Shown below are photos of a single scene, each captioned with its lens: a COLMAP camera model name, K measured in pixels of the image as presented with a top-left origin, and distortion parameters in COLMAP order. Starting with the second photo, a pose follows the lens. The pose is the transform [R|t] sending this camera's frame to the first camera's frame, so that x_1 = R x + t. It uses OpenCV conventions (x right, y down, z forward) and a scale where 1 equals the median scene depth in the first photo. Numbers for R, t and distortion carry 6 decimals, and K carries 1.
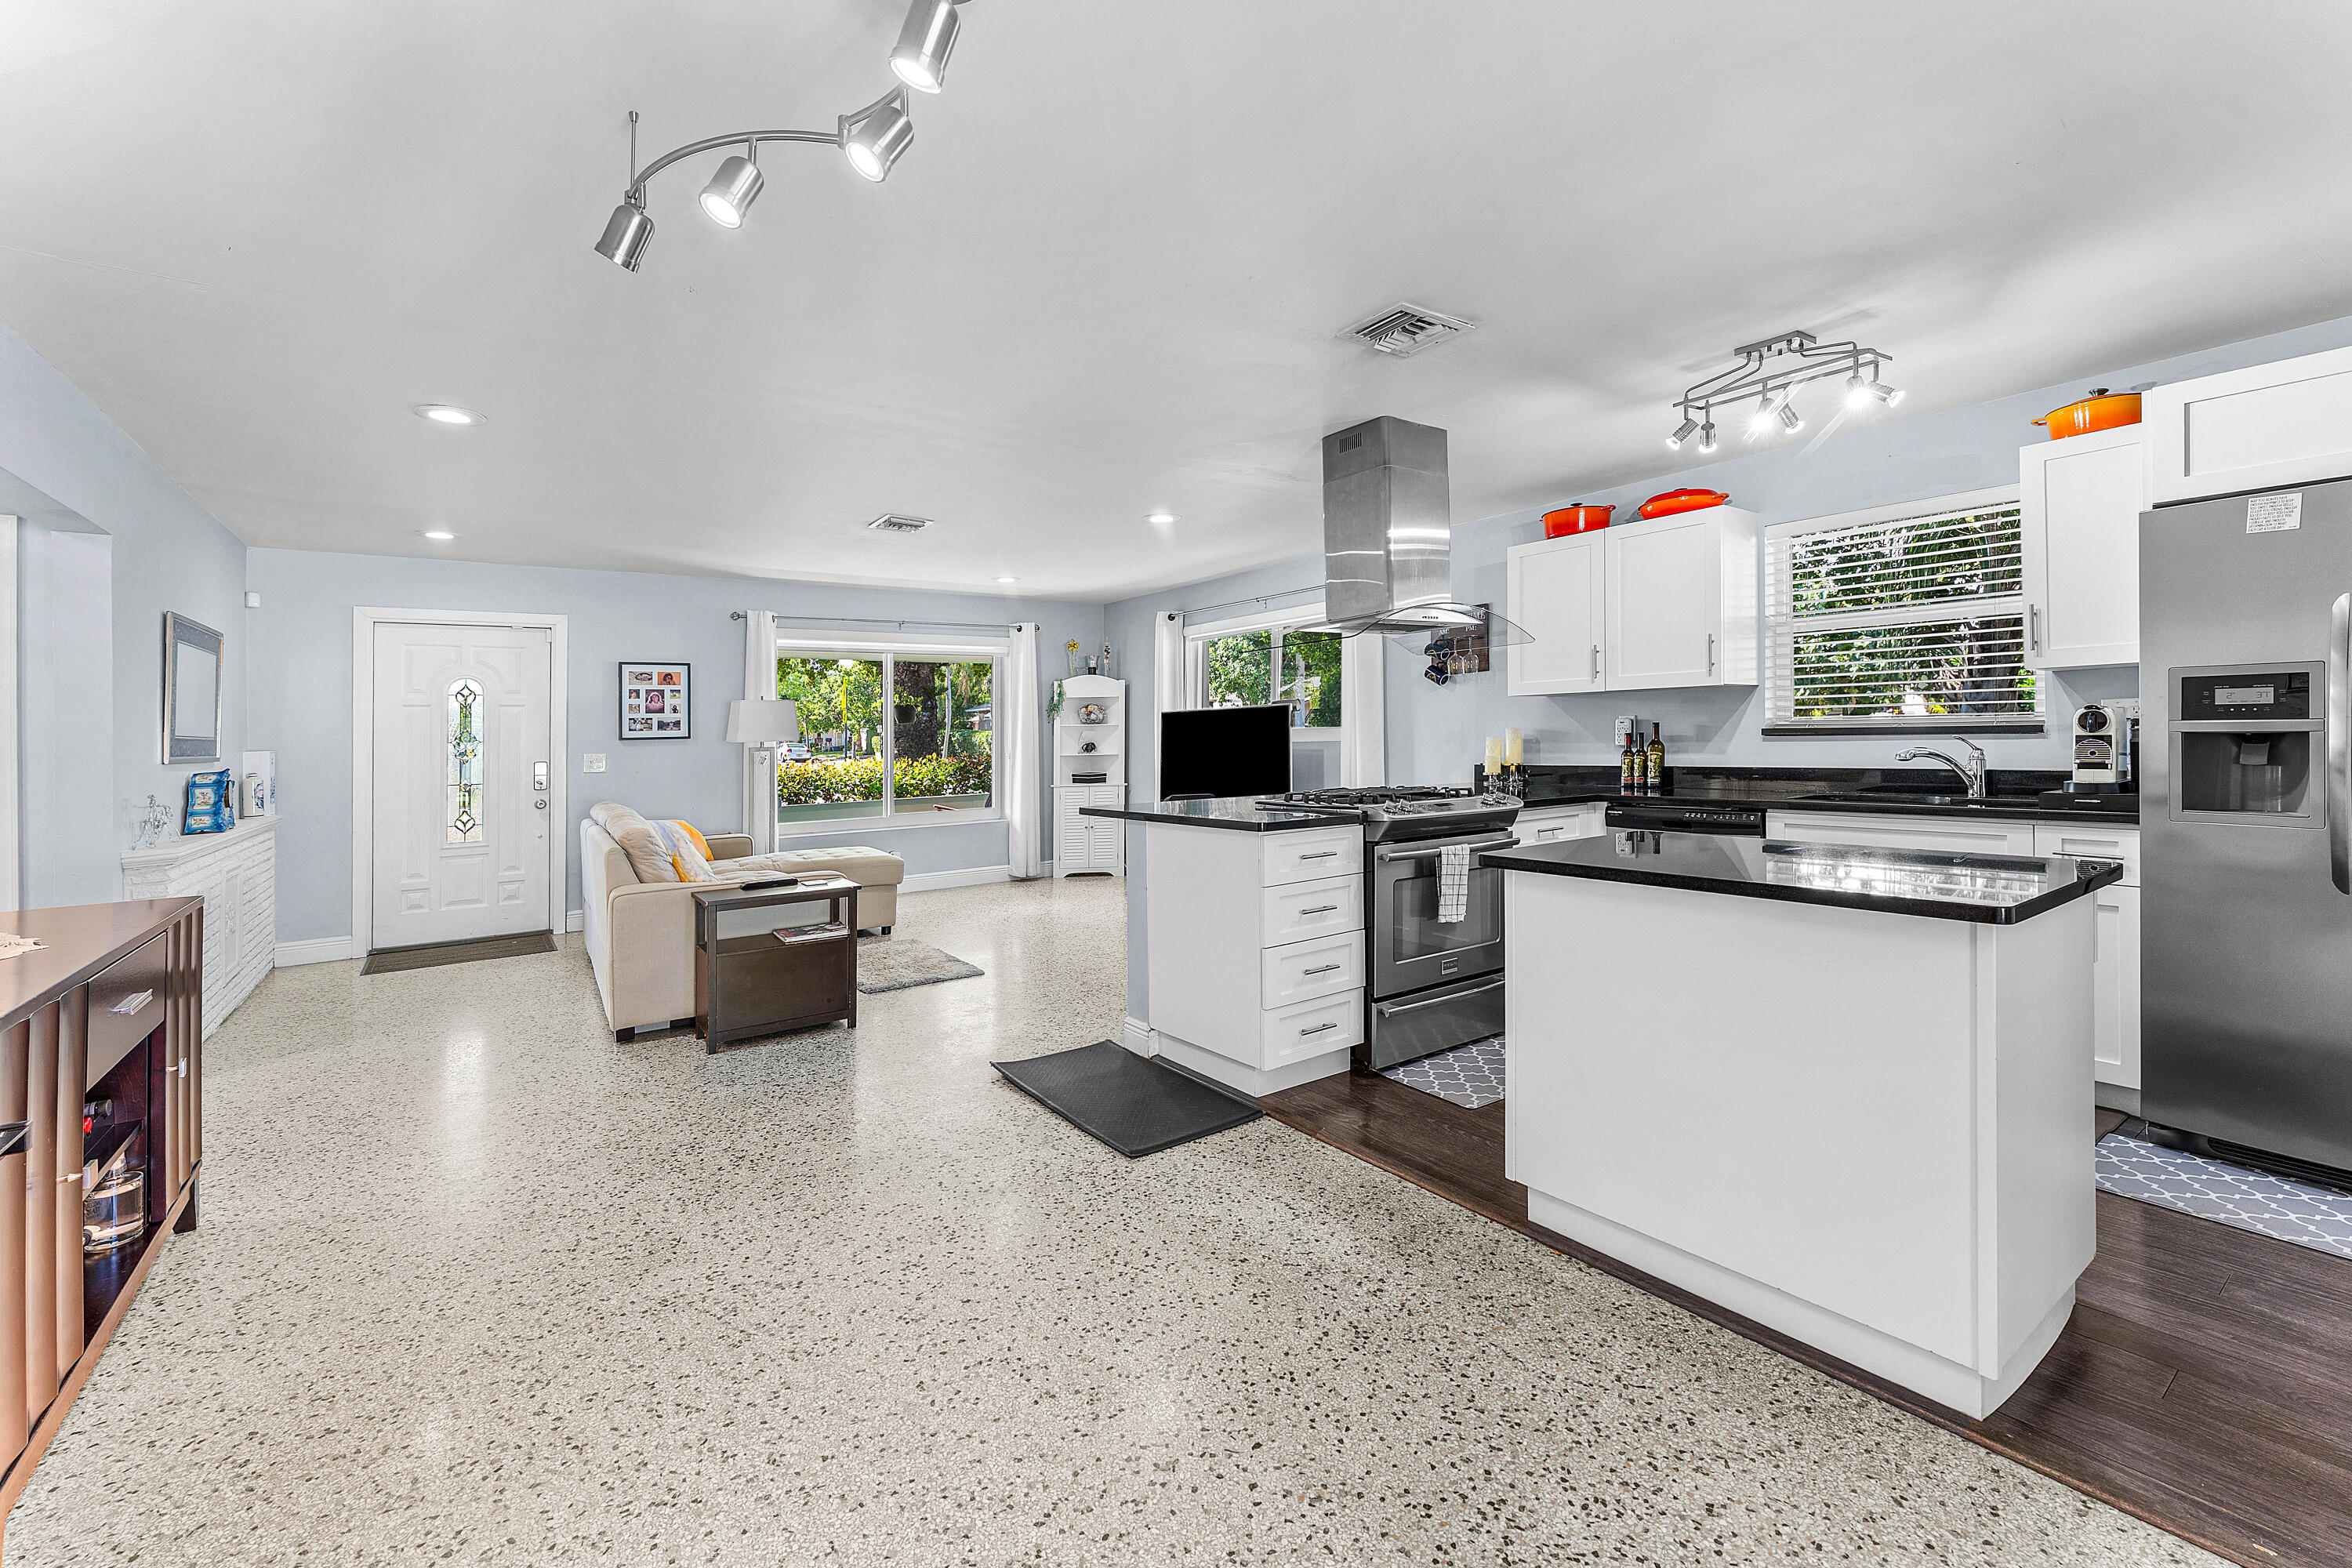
lens RADIAL K [[969.1, 0, 1169.5], [0, 969.1, 738.9], [0, 0, 1]] dist [0.000300, 0.000062]
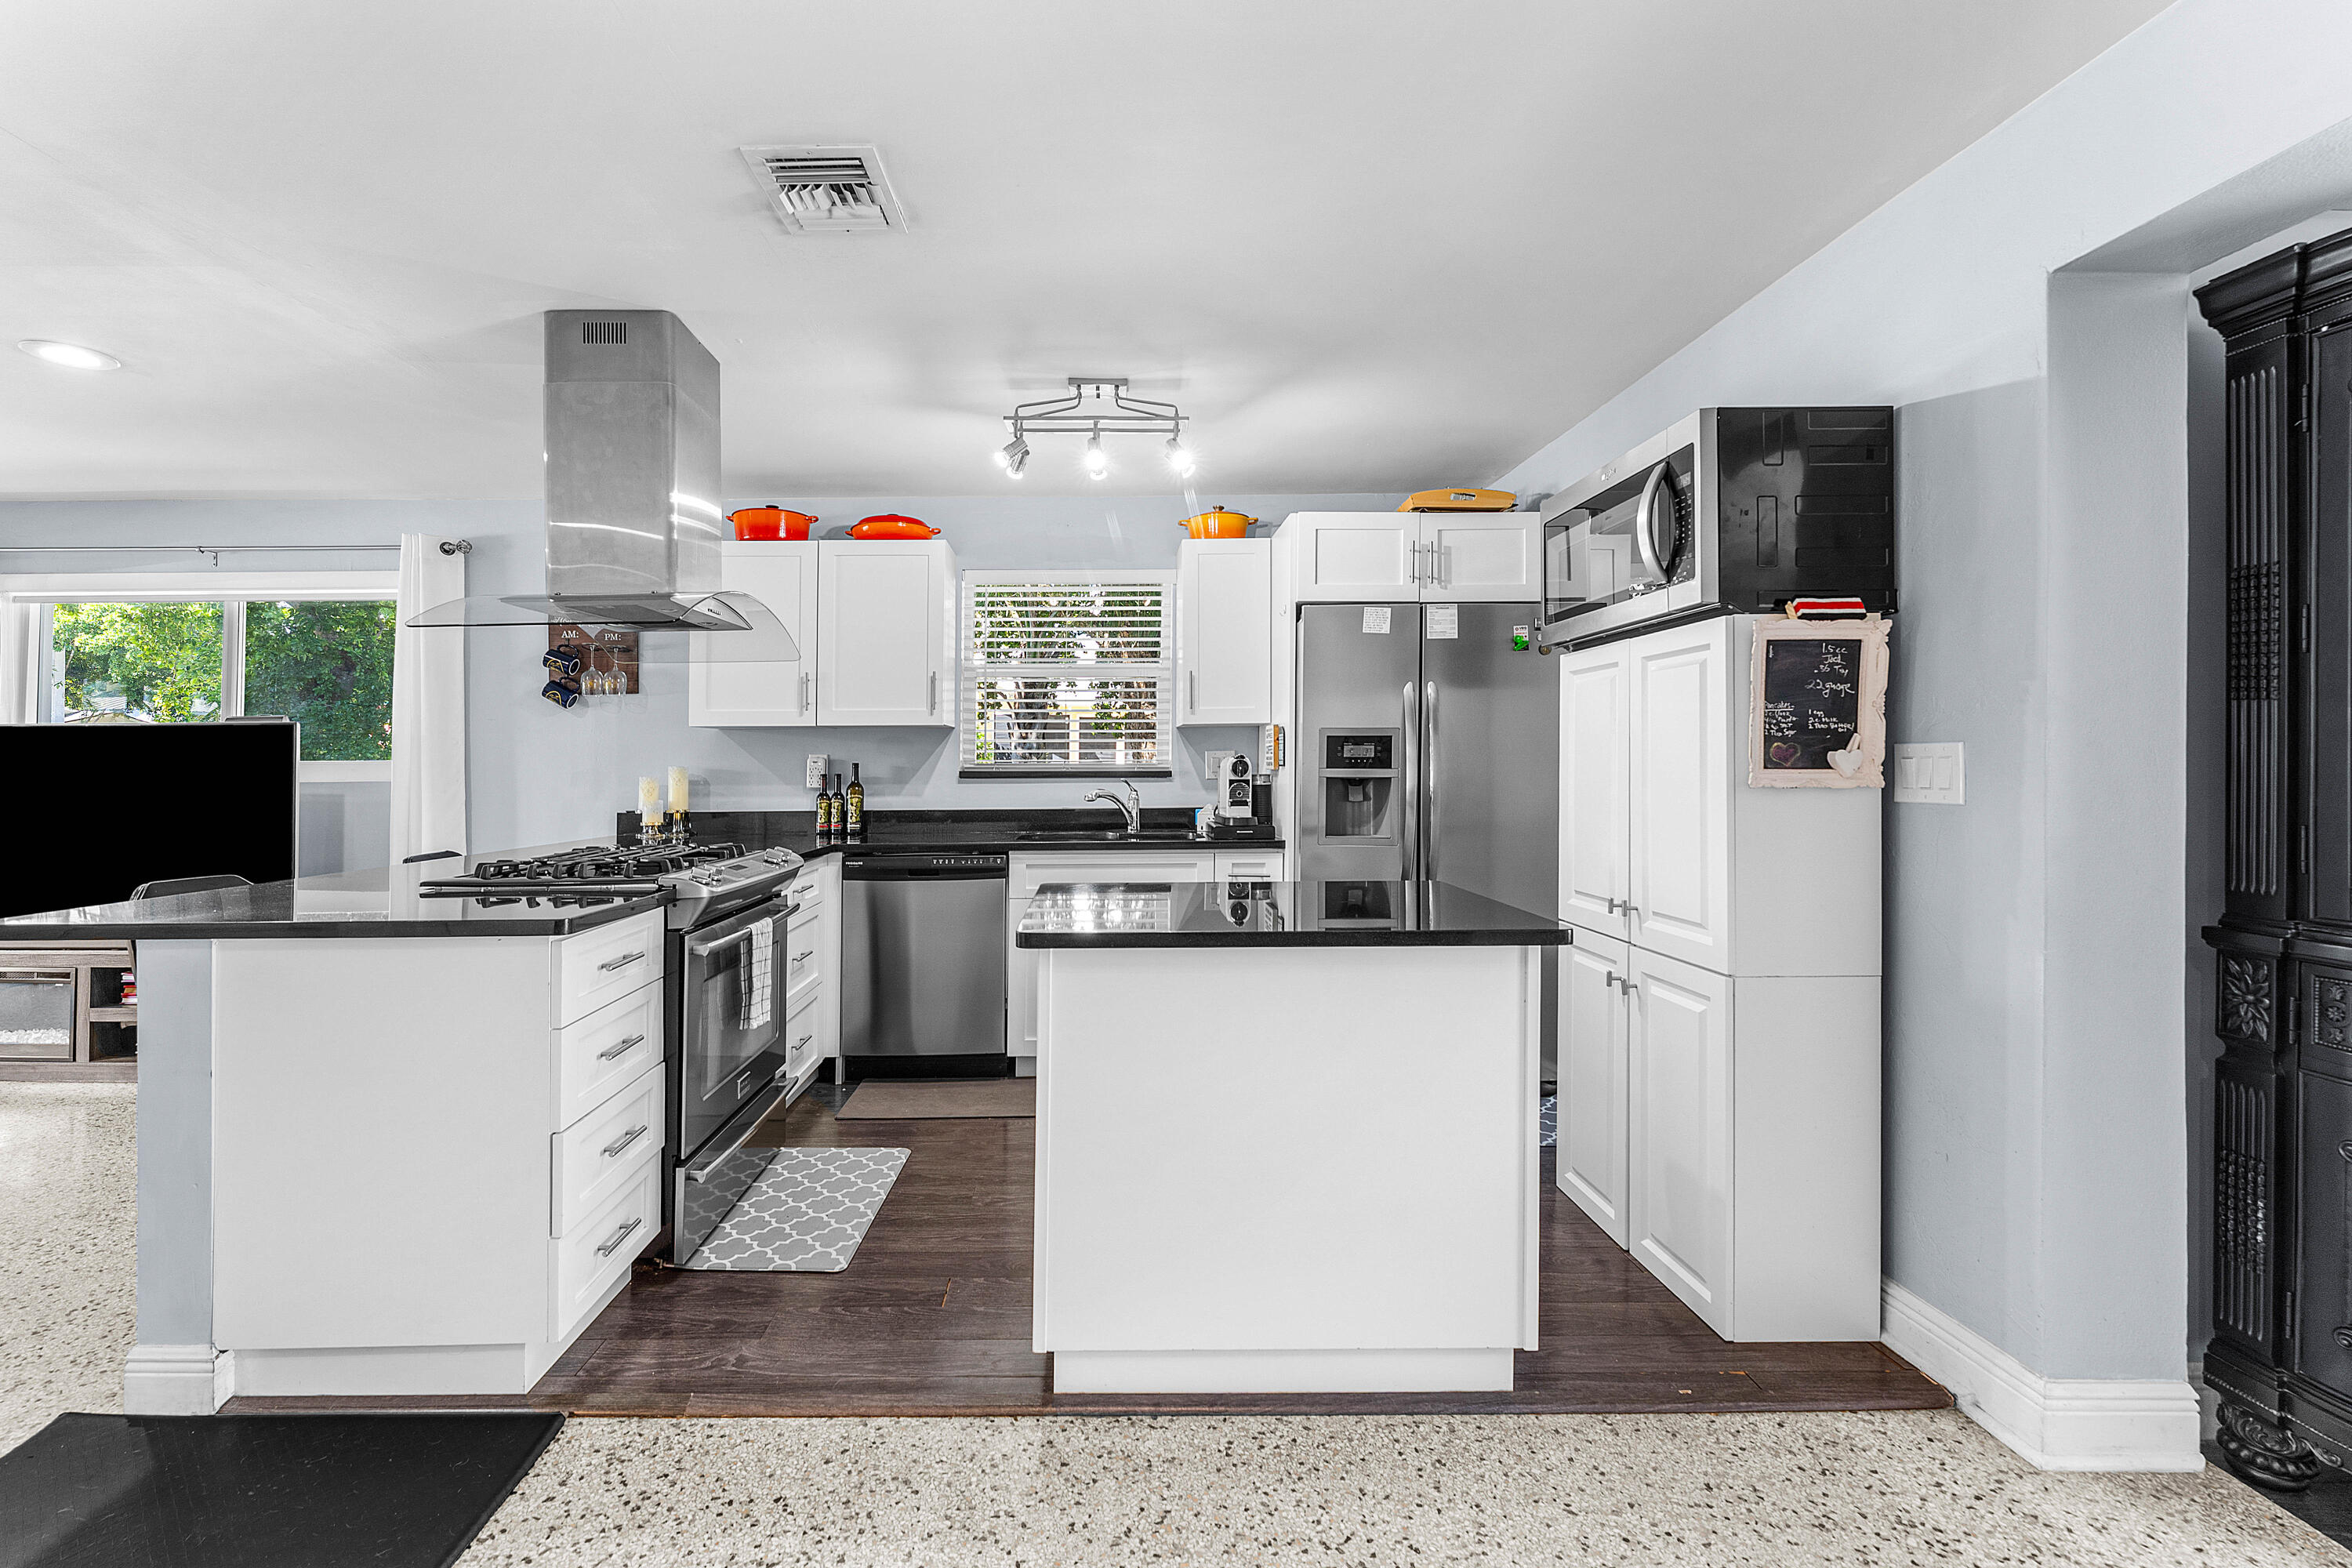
lens RADIAL K [[1019.1, 0, 1175.8], [0, 1019.1, 778.2], [0, 0, 1]] dist [-0.001157, -0.000299]
pose [[0.583123, 0.007418, 0.812350, -0.135056], [-0.004740, 0.999972, -0.005730, 0.002215], [-0.812370, -0.000509, 0.583142, 0.243940]]
